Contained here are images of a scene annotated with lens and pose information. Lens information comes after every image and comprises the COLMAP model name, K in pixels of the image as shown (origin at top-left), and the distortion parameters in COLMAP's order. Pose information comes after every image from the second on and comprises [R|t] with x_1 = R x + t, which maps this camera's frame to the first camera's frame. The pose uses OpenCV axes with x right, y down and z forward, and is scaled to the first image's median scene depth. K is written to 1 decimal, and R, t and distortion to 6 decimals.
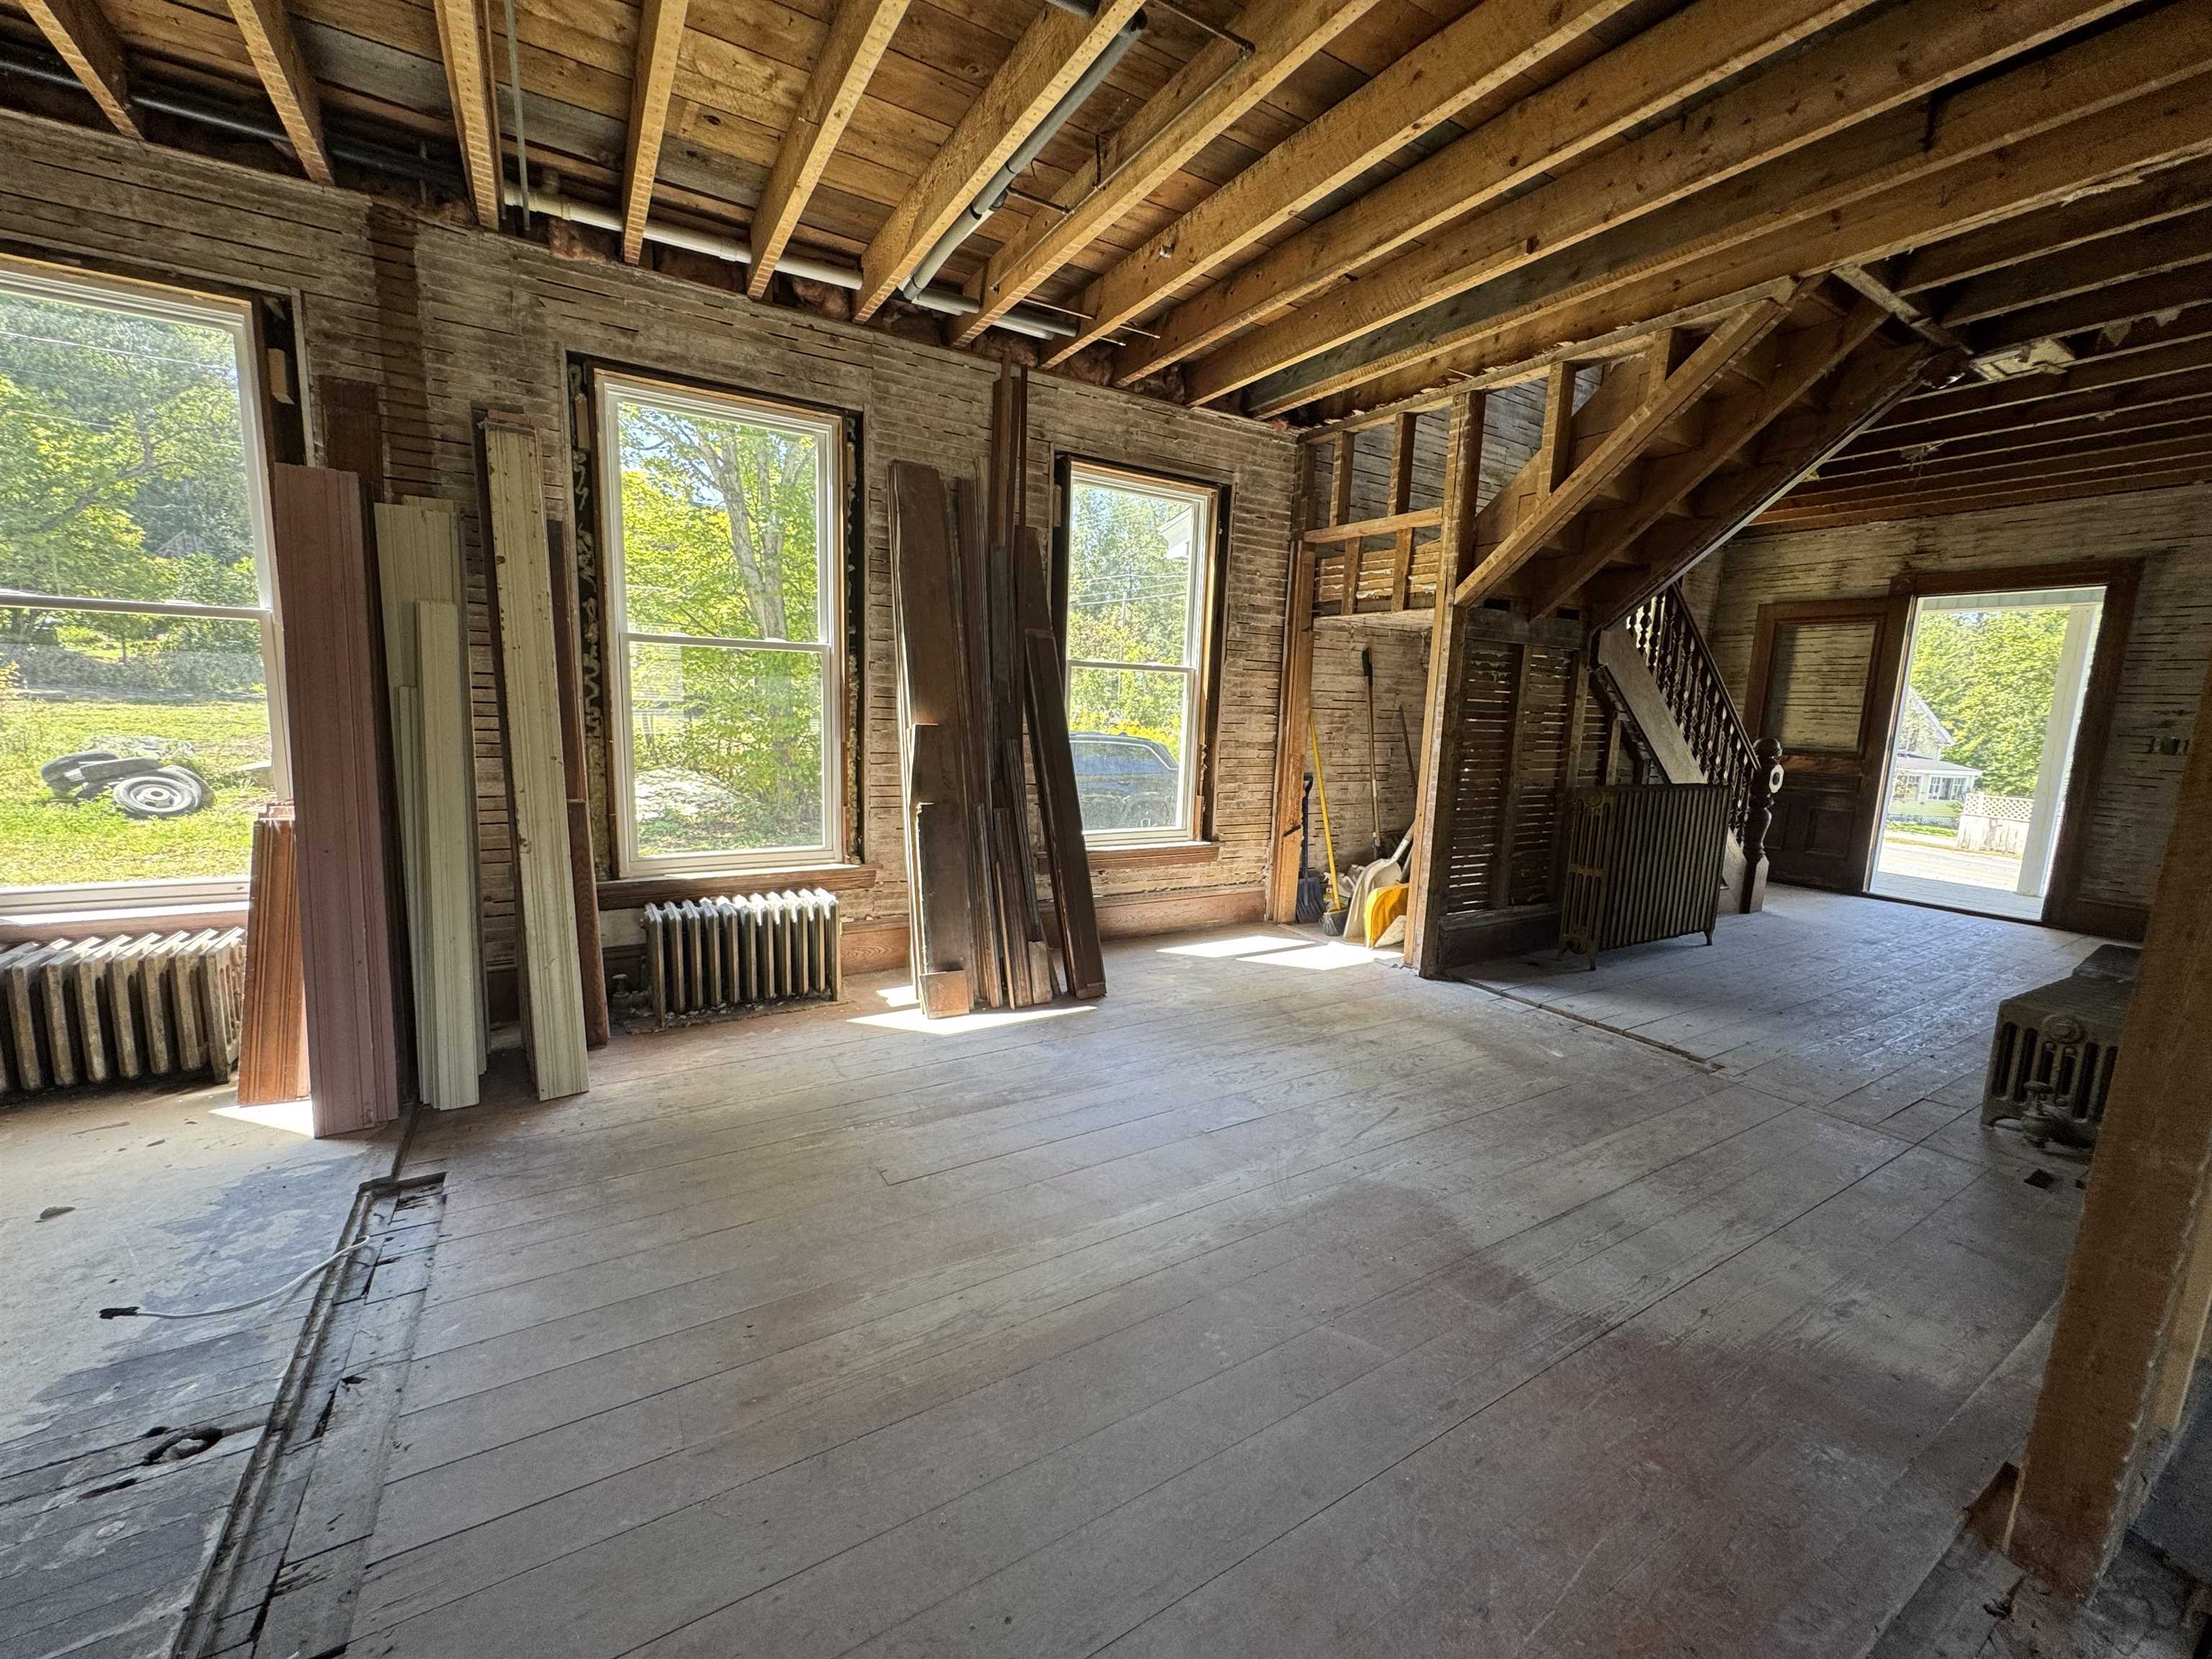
lens RADIAL K [[885.4, 0, 1103.2], [0, 885.4, 828.3], [0, 0, 1]] dist [-0.004612, 0.001211]
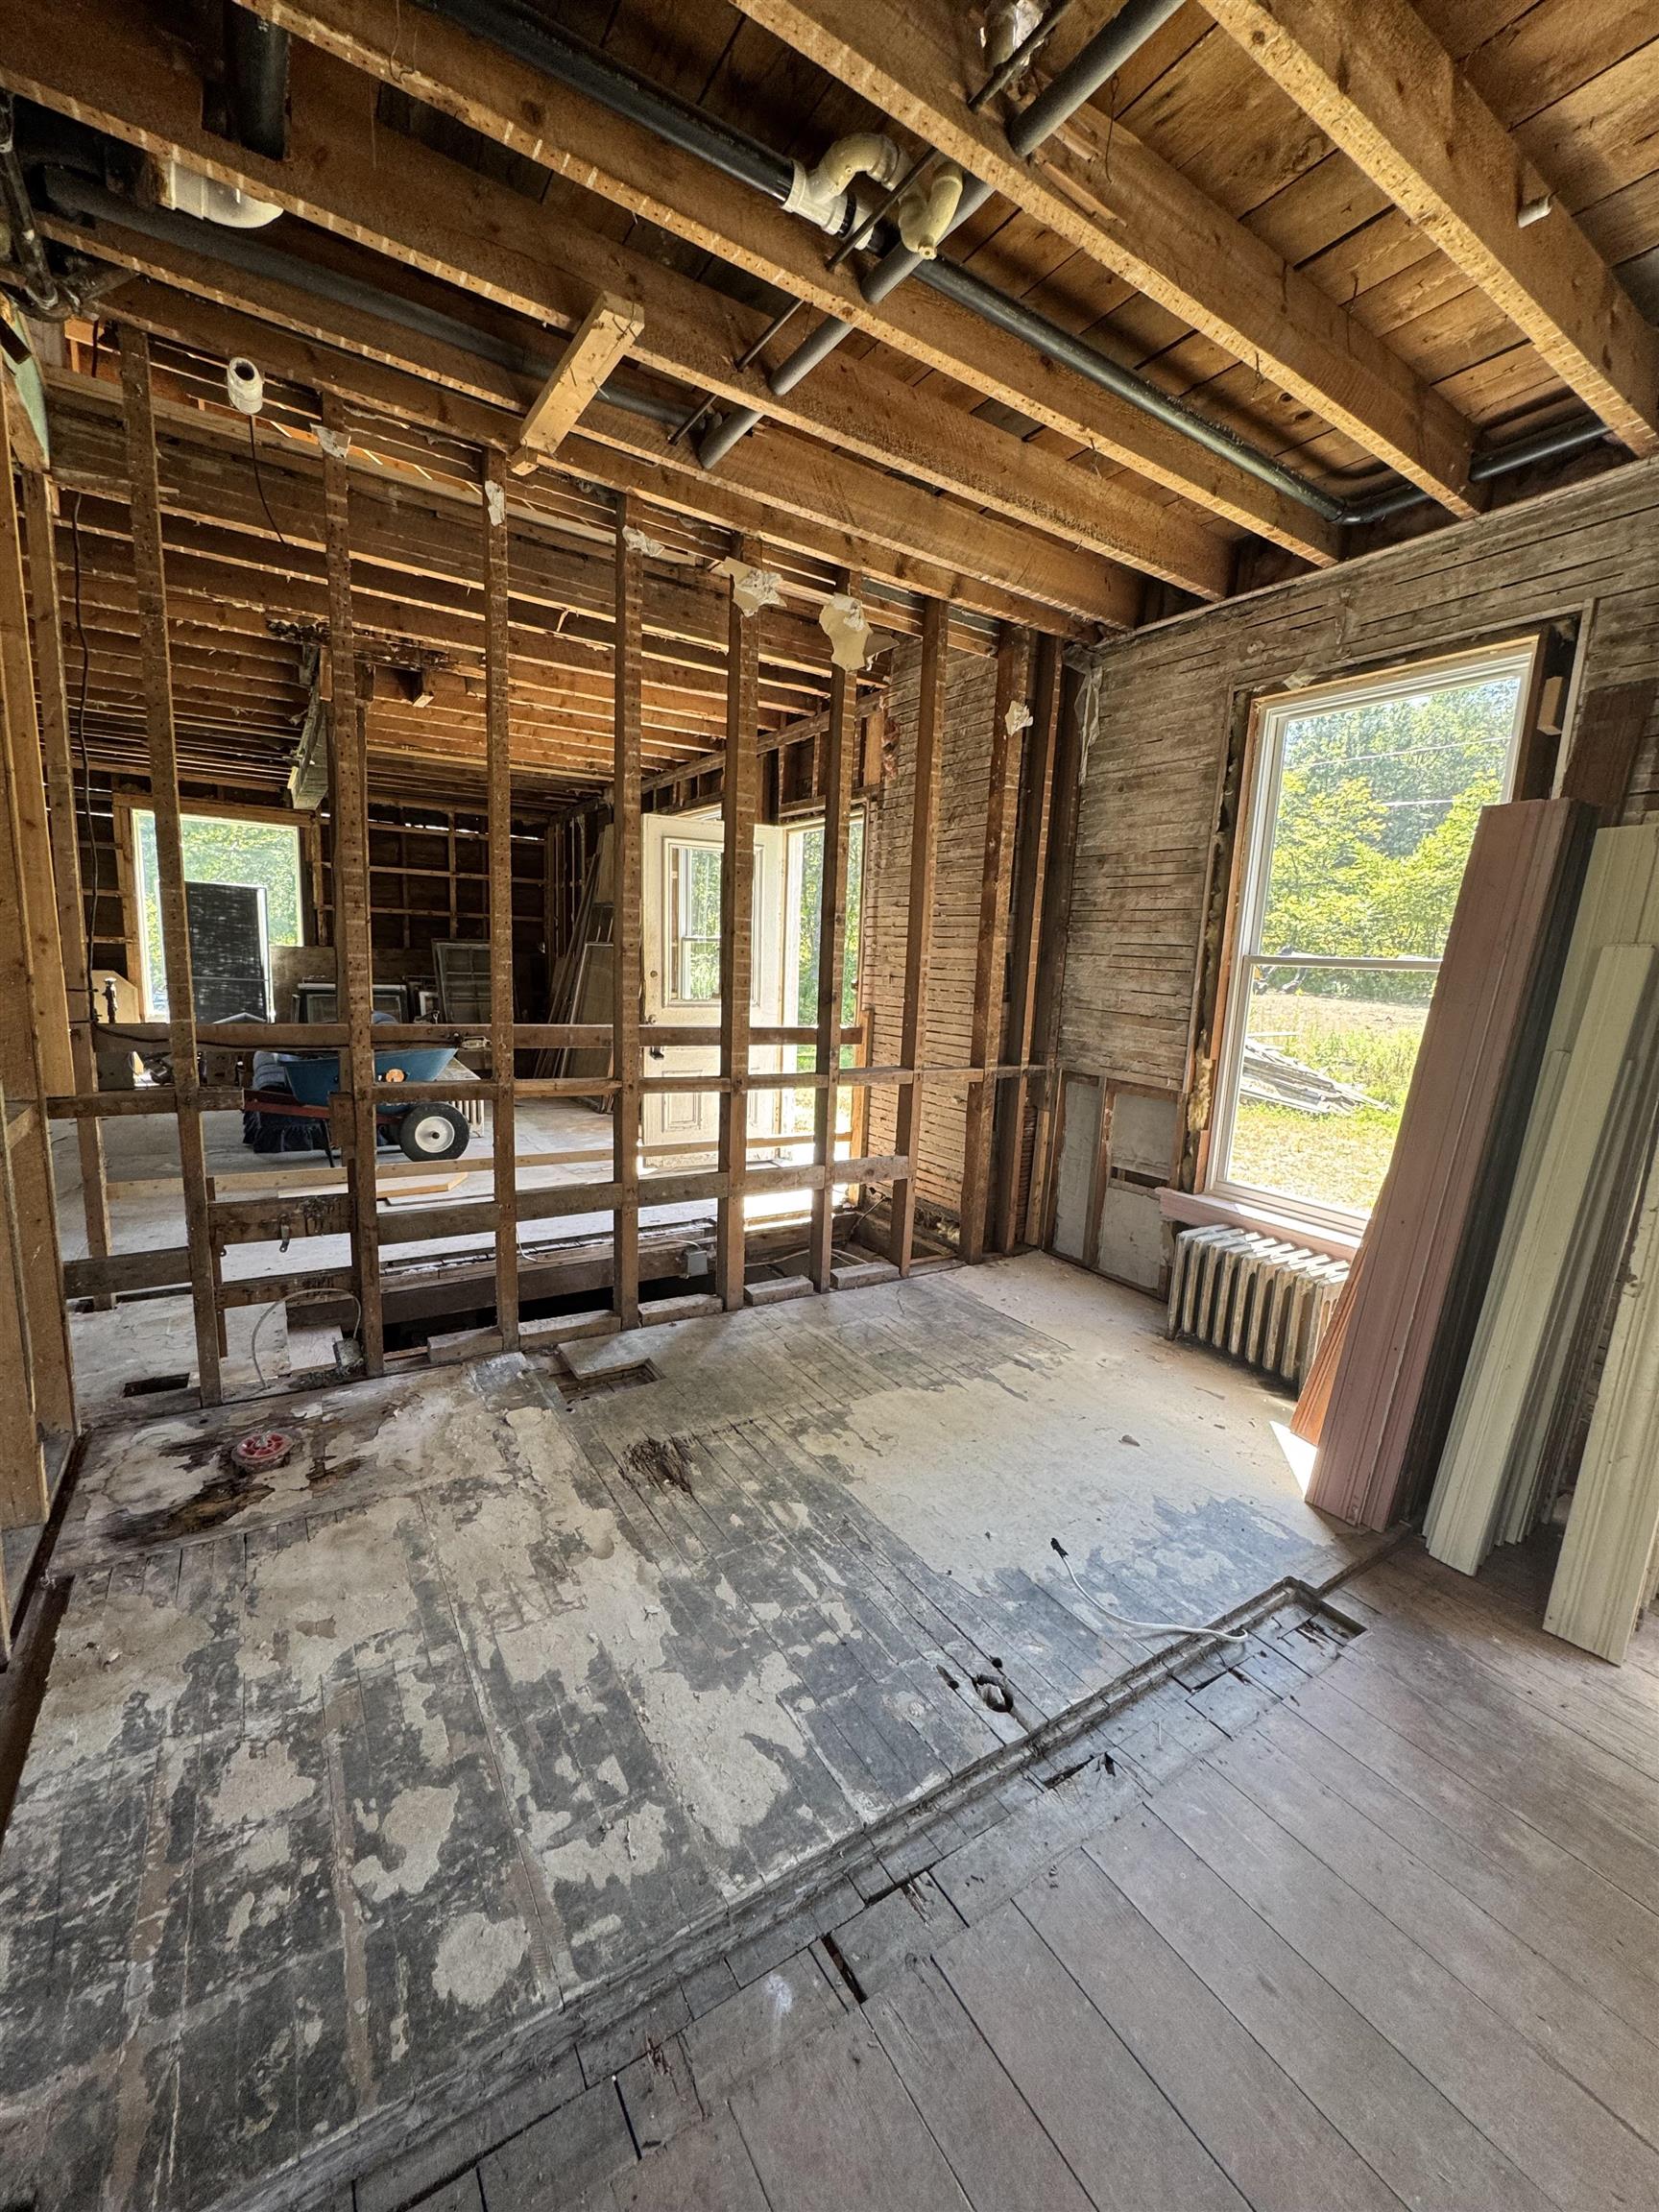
lens RADIAL K [[885.4, 0, 828.5], [0, 885.4, 1104.8], [0, 0, 1]] dist [-0.004612, 0.001211]
pose [[0.029768, 0.130132, -0.991050, 0.001274], [-0.194693, 0.973254, 0.121947, -0.059955], [0.980412, 0.189320, 0.054308, 0.229005]]
